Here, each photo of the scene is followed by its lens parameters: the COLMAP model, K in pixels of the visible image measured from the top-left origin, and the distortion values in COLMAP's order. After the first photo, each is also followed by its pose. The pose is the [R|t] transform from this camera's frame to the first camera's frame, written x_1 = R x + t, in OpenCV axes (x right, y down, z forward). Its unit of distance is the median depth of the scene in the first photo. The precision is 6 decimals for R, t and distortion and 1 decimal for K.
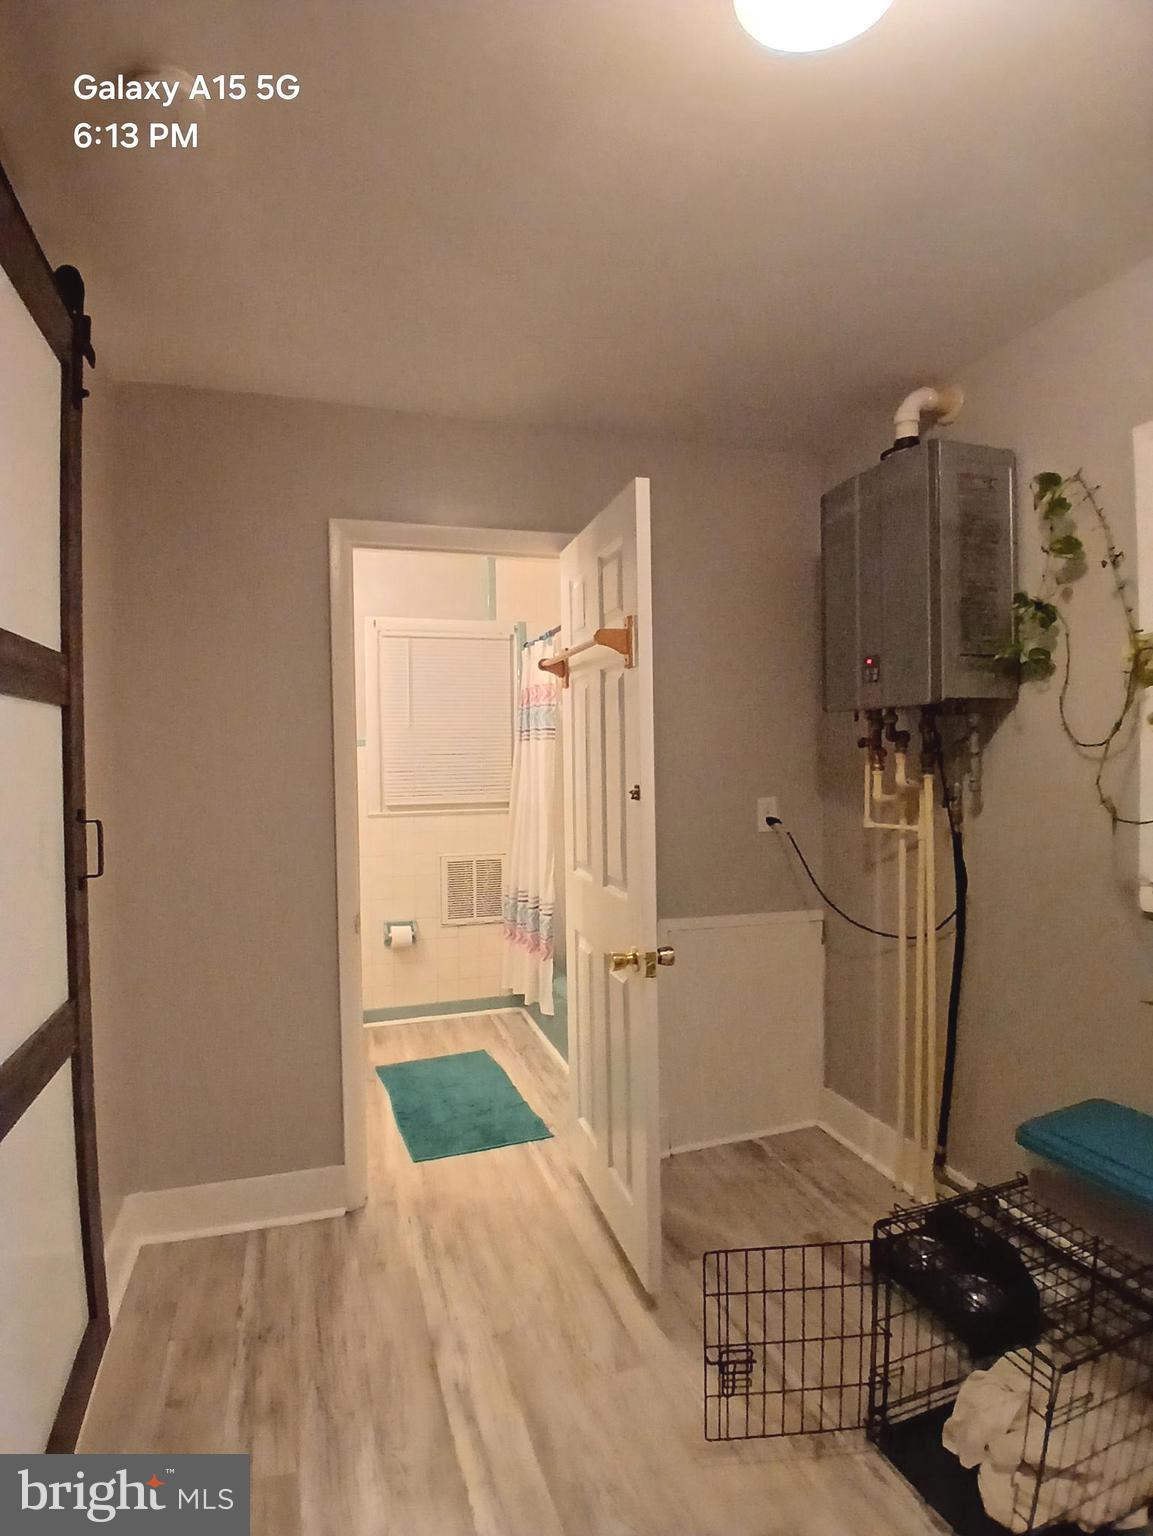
lens RADIAL K [[782.5, 0, 560.3], [0, 782.5, 772.3], [0, 0, 1]] dist [-0.033853, -0.024940]
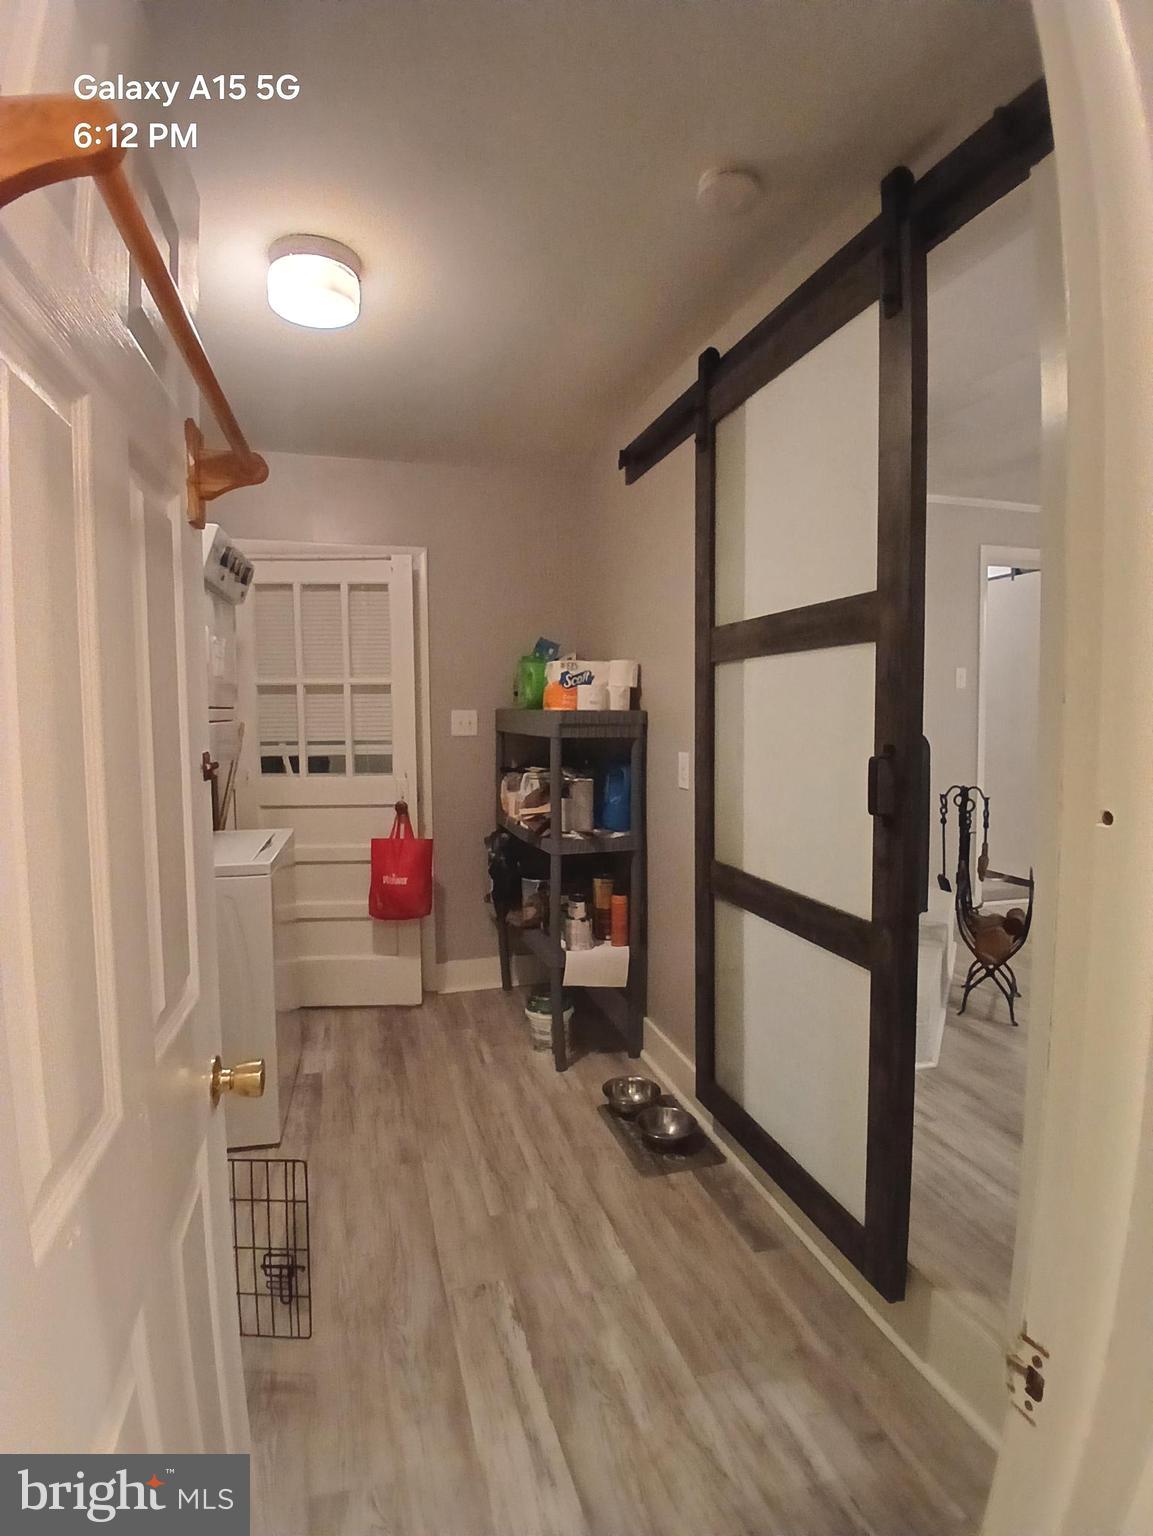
lens RADIAL K [[771.3, 0, 556.4], [0, 771.3, 762.5], [0, 0, 1]] dist [0.027693, -0.061726]
pose [[-0.999055, 0.019862, 0.038661, -0.084467], [0.022621, 0.997126, 0.072306, -0.002240], [-0.037113, 0.073112, -0.996633, 0.784787]]
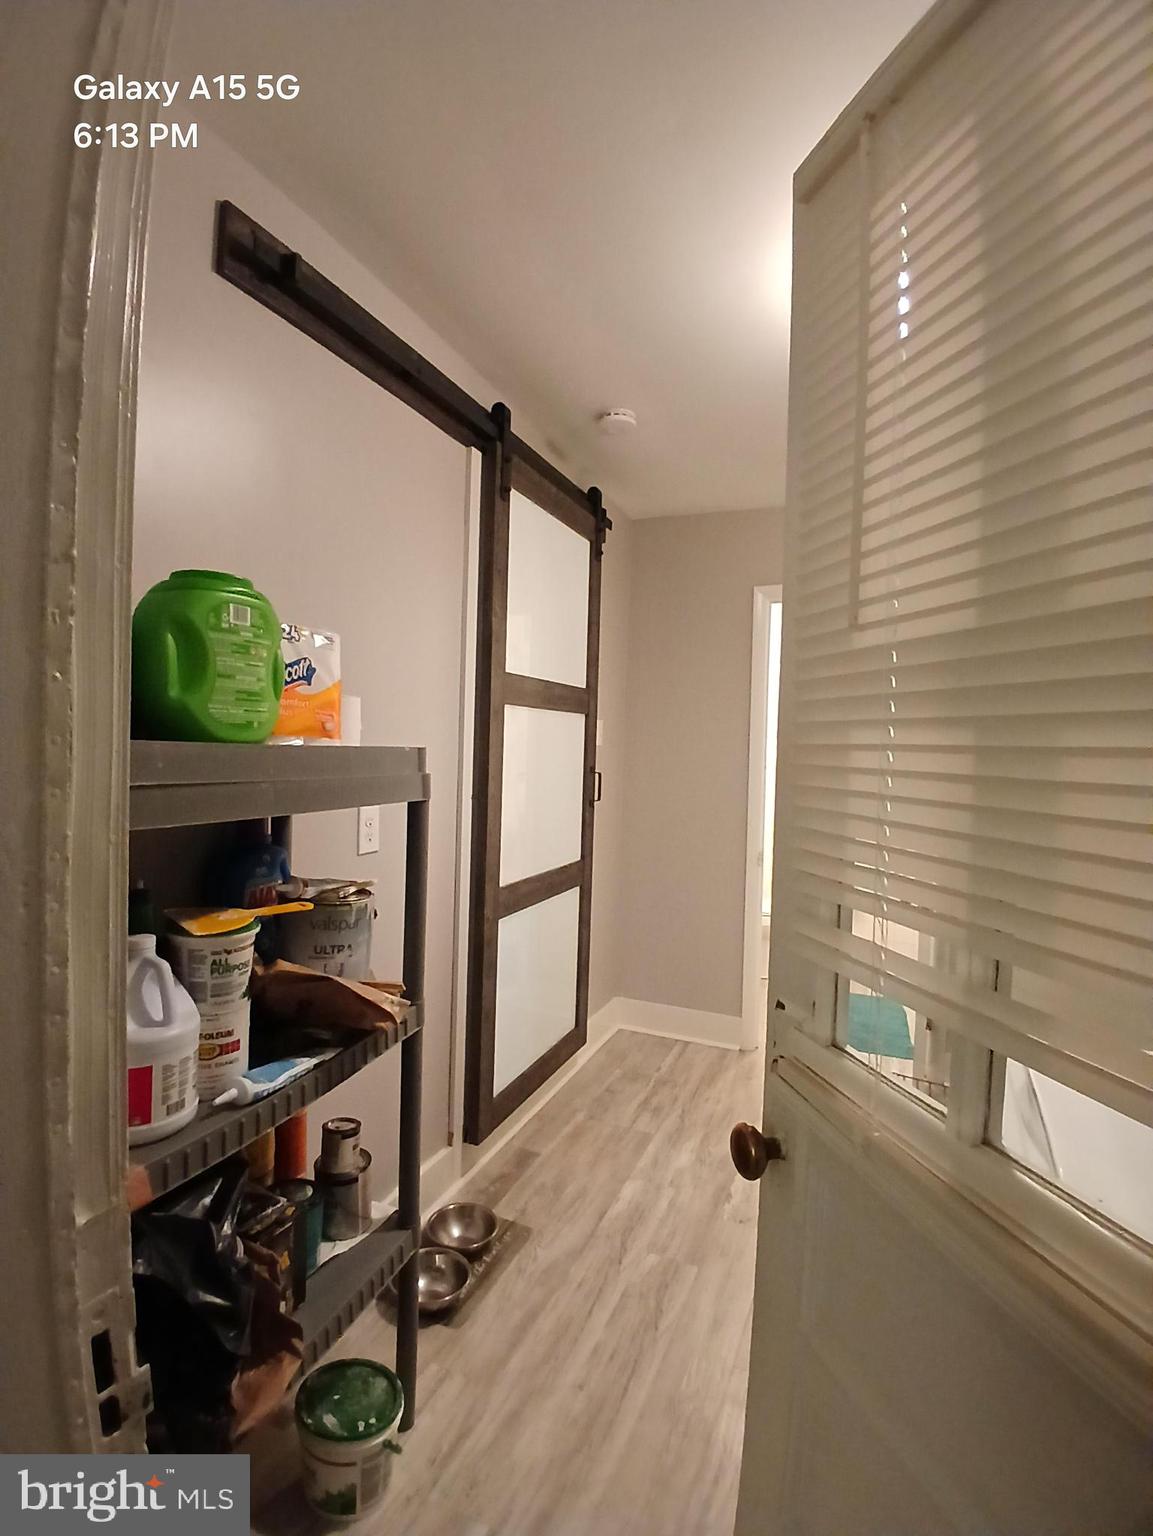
lens RADIAL K [[771.3, 0, 556.4], [0, 771.3, 762.5], [0, 0, 1]] dist [0.027693, -0.061726]
pose [[0.754742, 0.046390, -0.654380, 0.260281], [-0.044738, 0.998814, 0.019209, 0.001732], [0.654495, 0.014778, 0.755922, -0.242974]]
